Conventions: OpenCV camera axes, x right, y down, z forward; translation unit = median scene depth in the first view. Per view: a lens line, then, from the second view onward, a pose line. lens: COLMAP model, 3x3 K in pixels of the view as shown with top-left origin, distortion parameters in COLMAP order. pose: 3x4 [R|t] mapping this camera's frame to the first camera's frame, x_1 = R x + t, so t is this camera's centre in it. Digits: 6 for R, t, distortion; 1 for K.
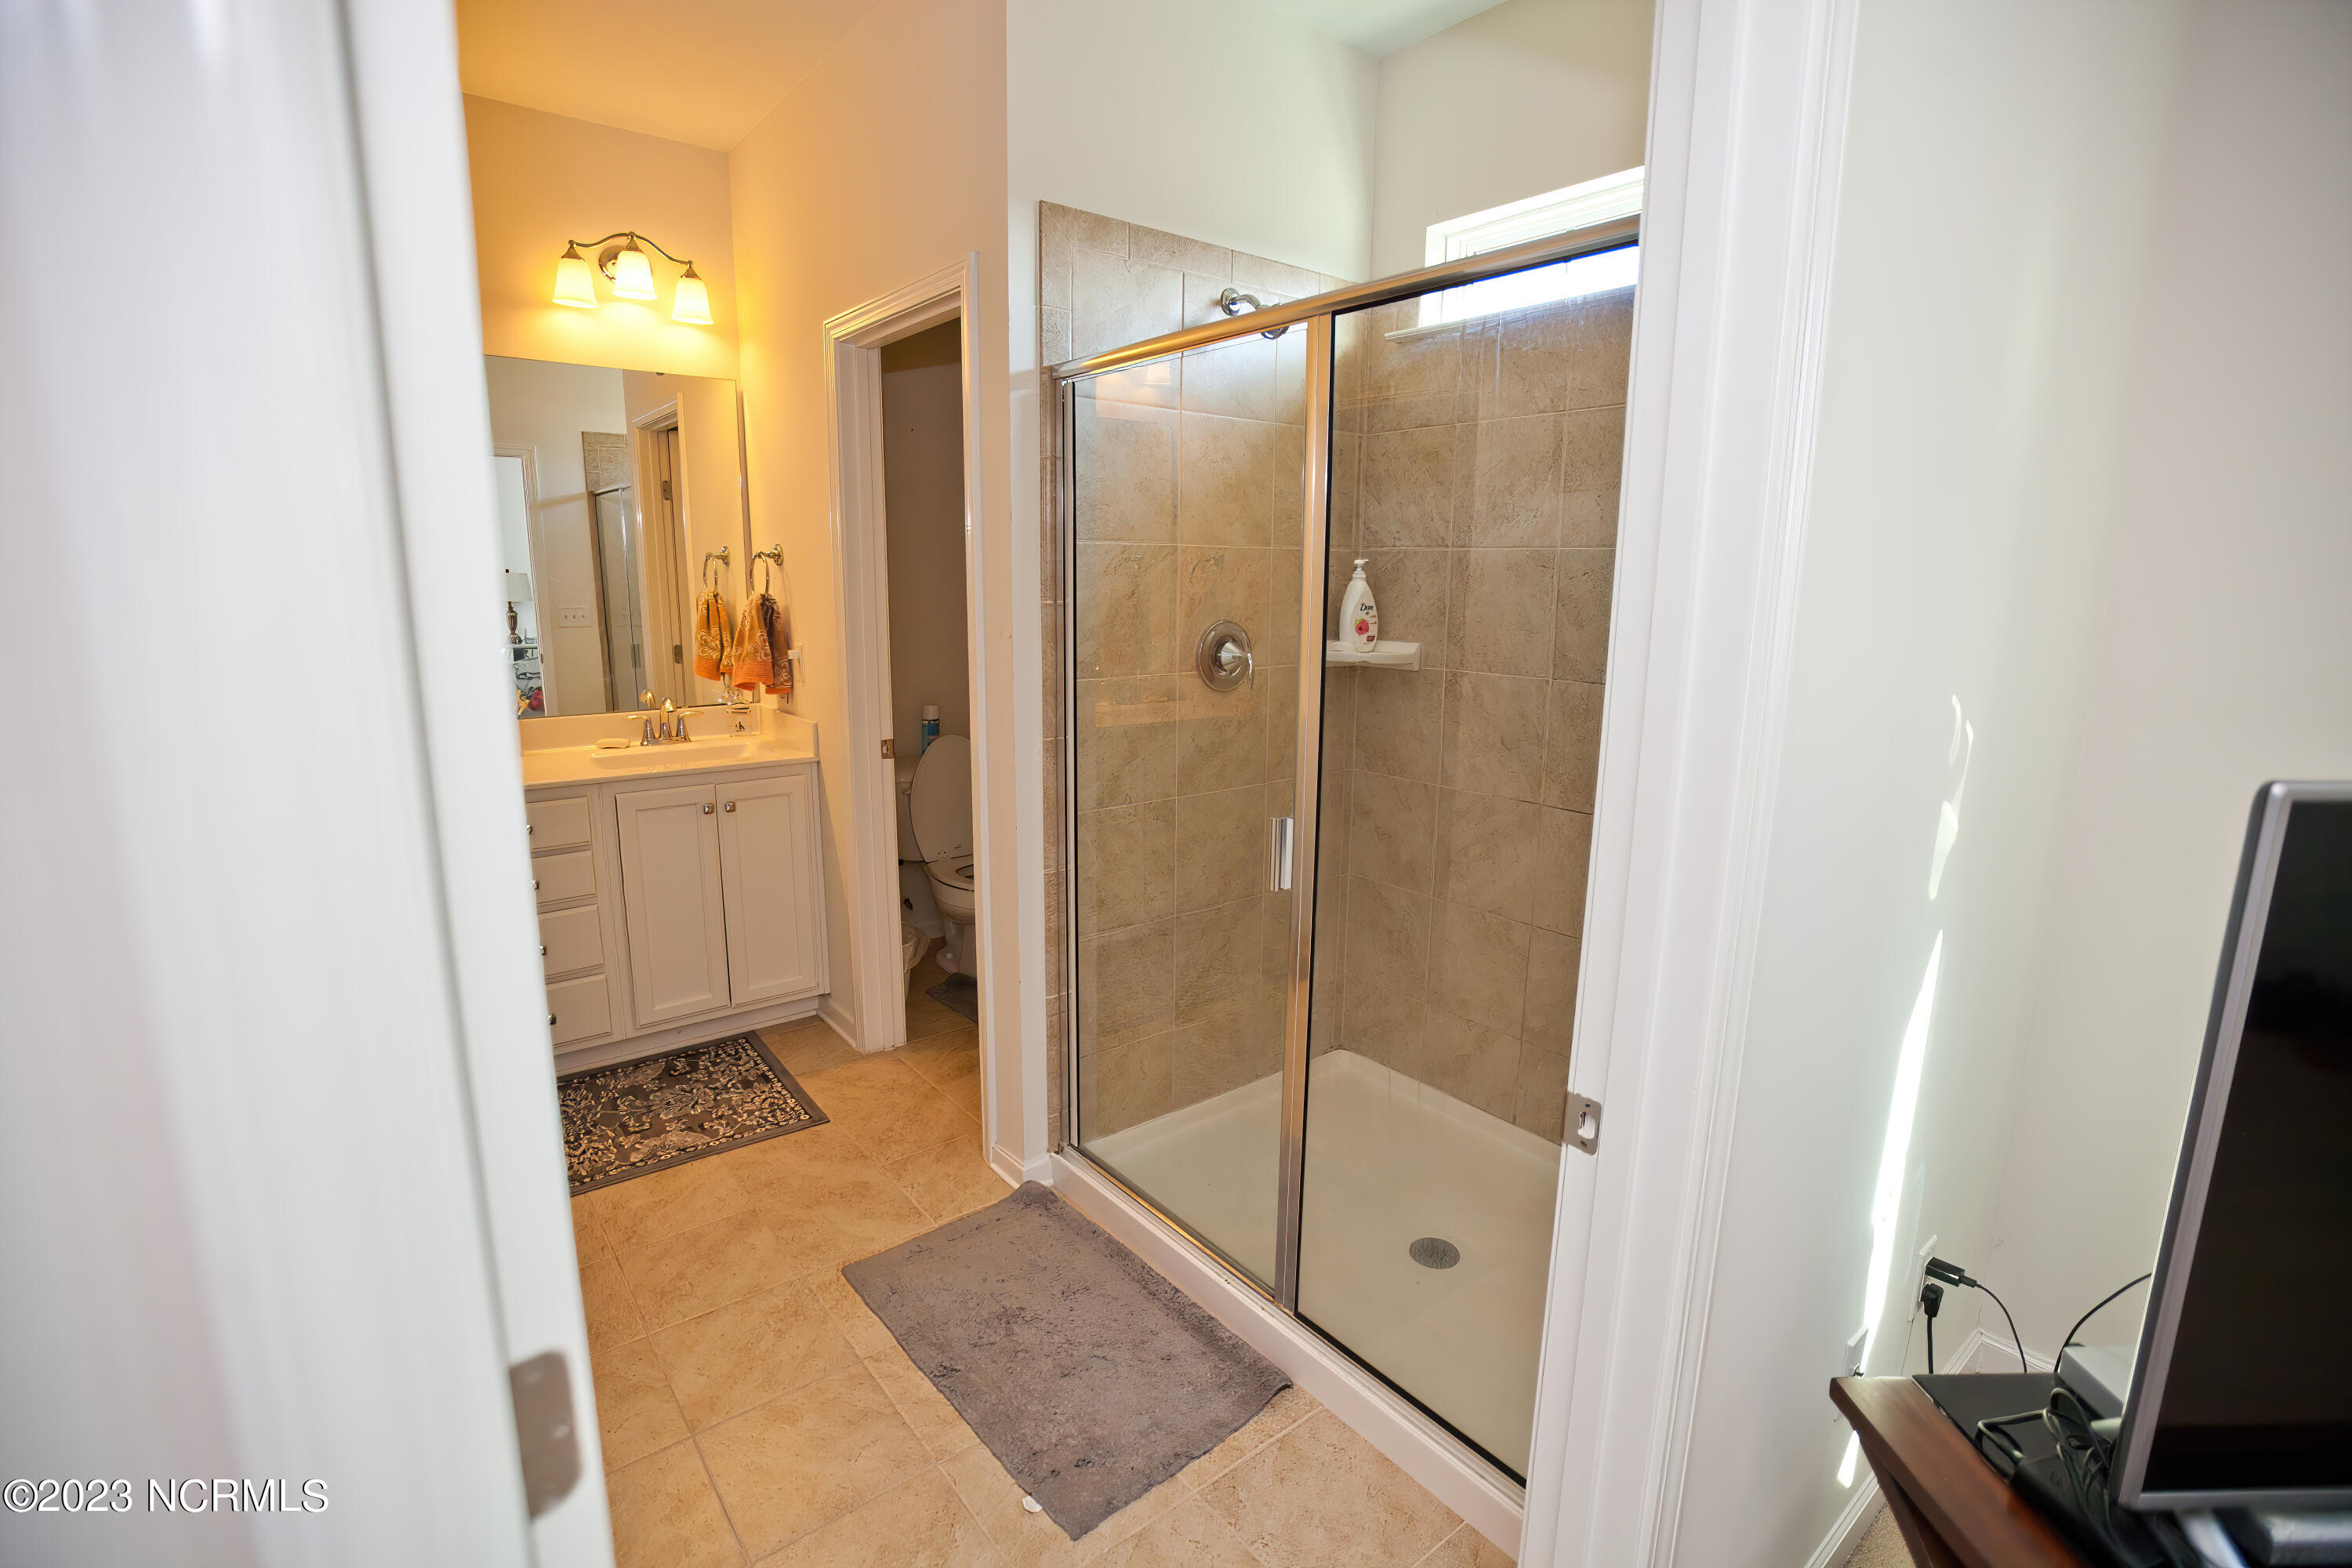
lens RADIAL K [[1067.9, 0, 1171.5], [0, 1067.9, 779.1], [0, 0, 1]] dist [-0.059199, 0.023858]
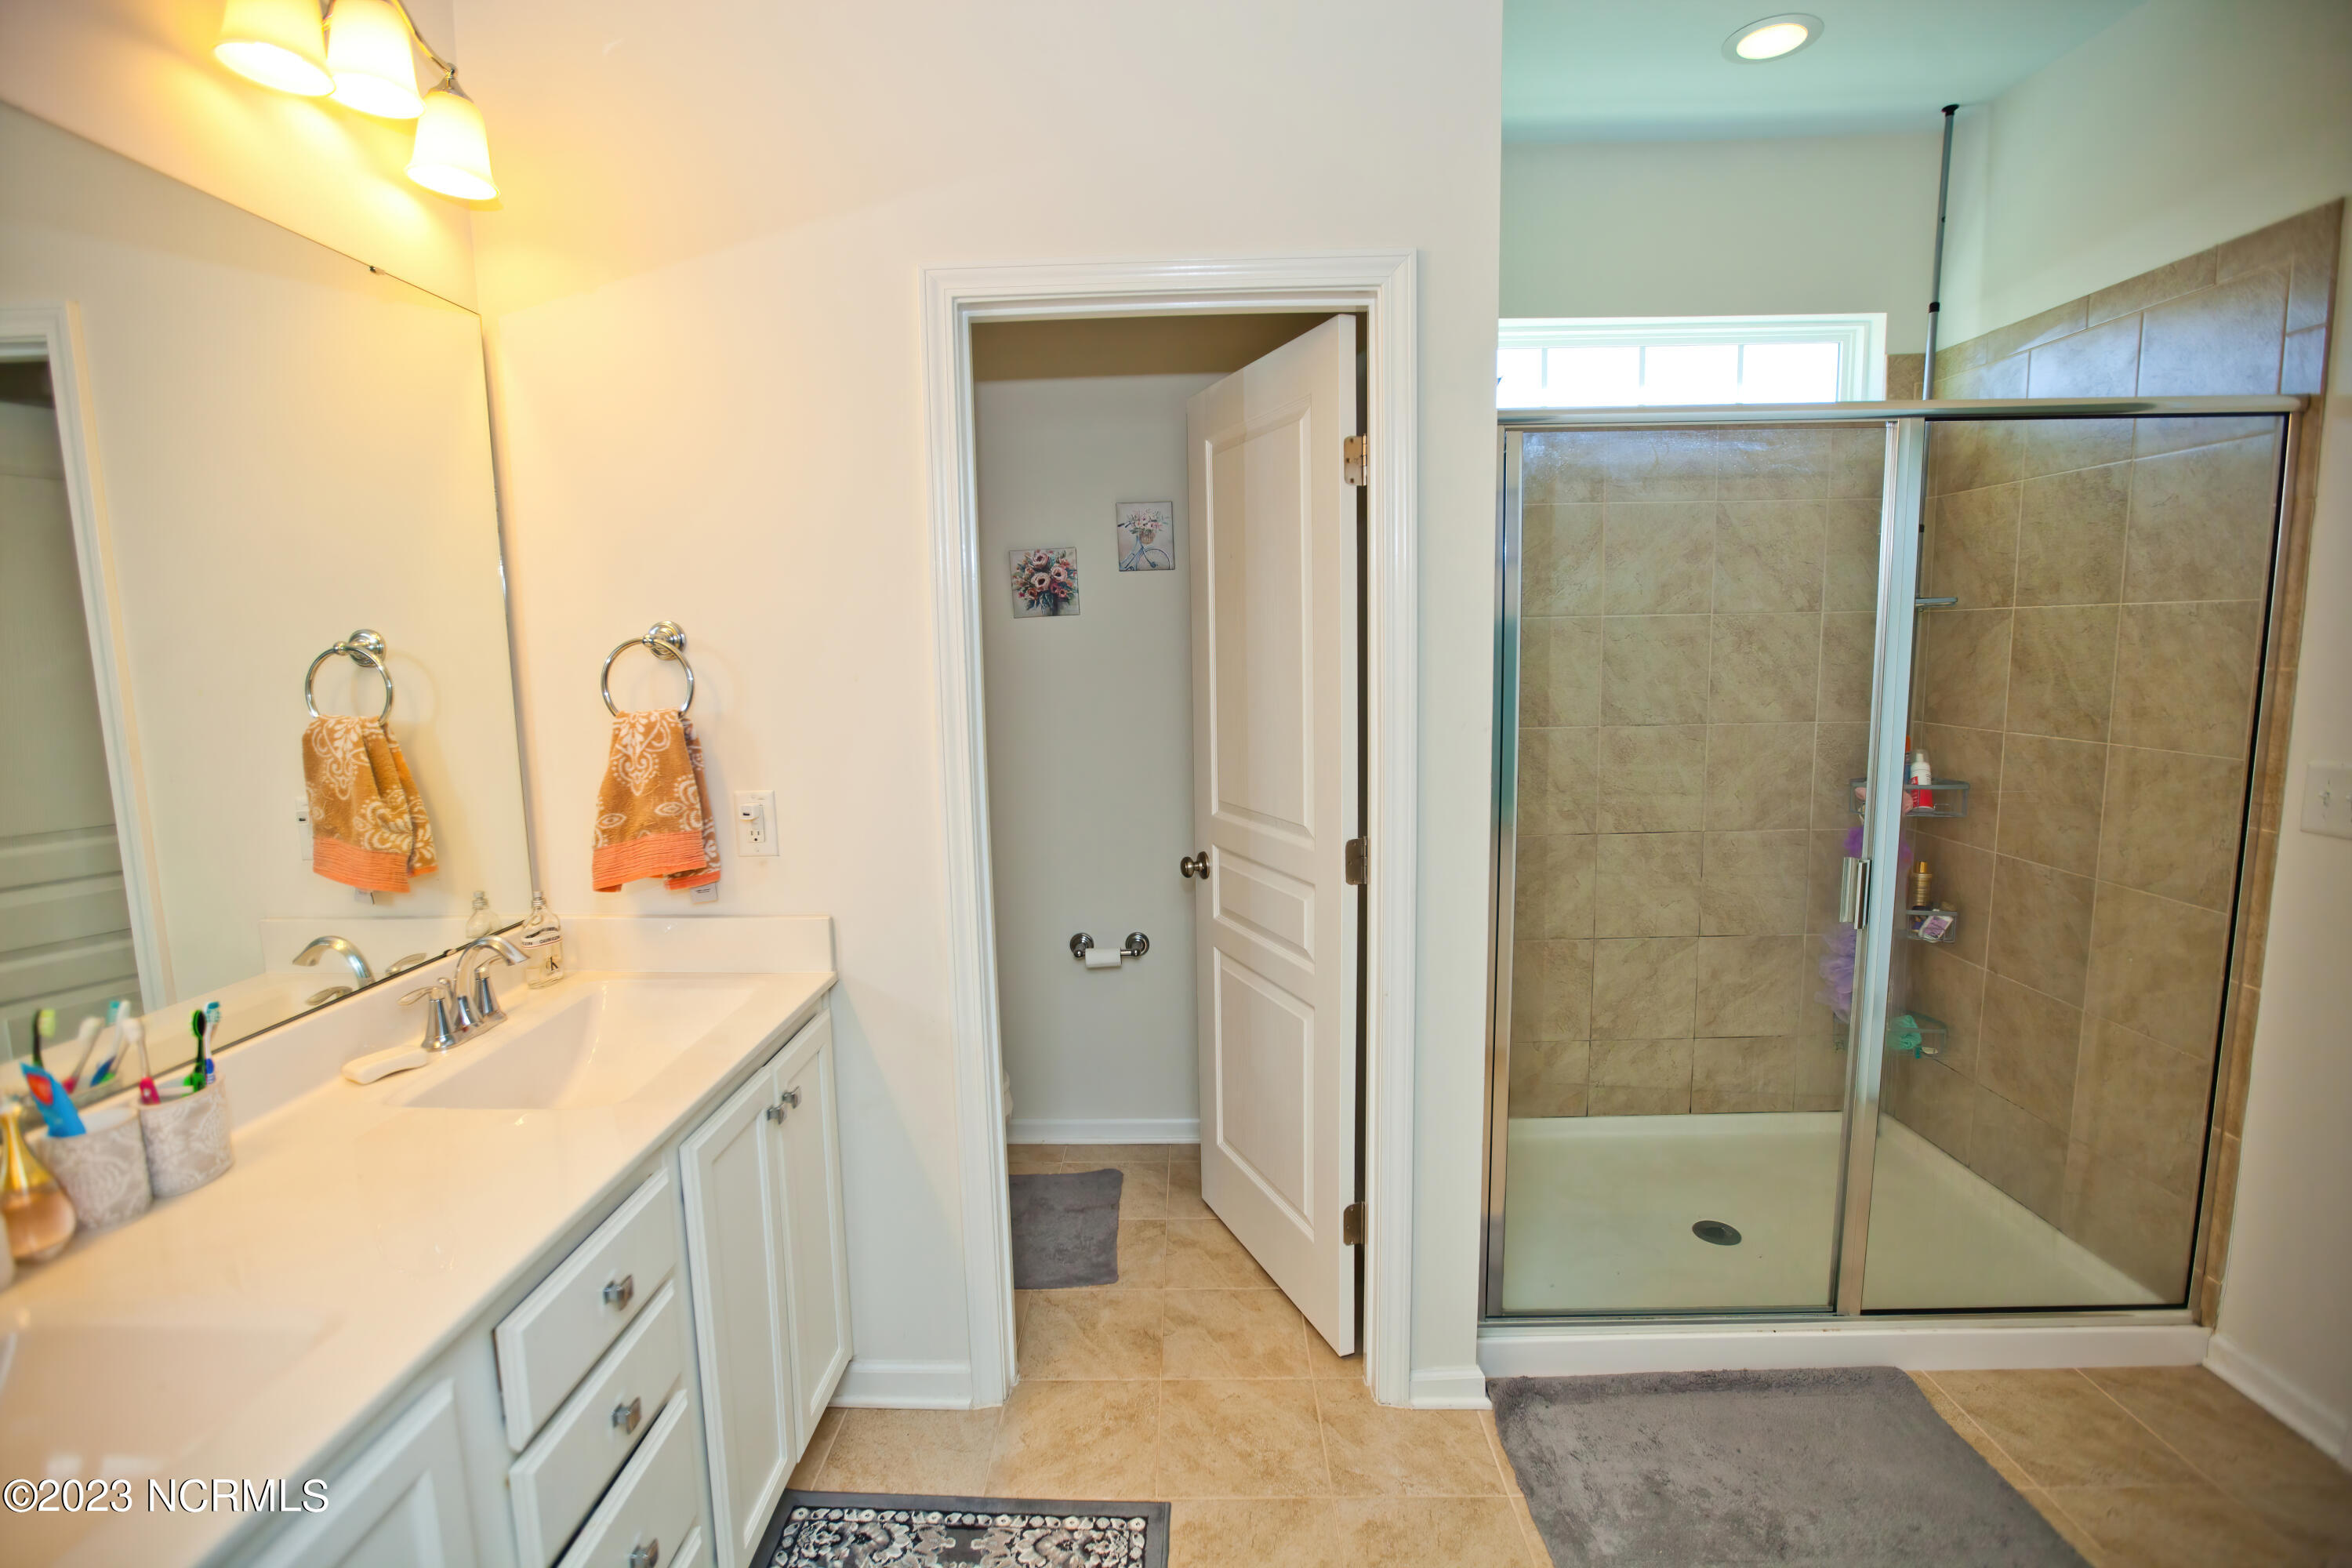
lens RADIAL K [[1067.9, 0, 1171.5], [0, 1067.9, 779.1], [0, 0, 1]] dist [-0.059199, 0.023858]
pose [[0.641198, -0.123945, 0.757299, -0.750822], [0.172021, 0.984970, 0.015558, -0.121766], [-0.747846, 0.120296, 0.652883, 0.530056]]
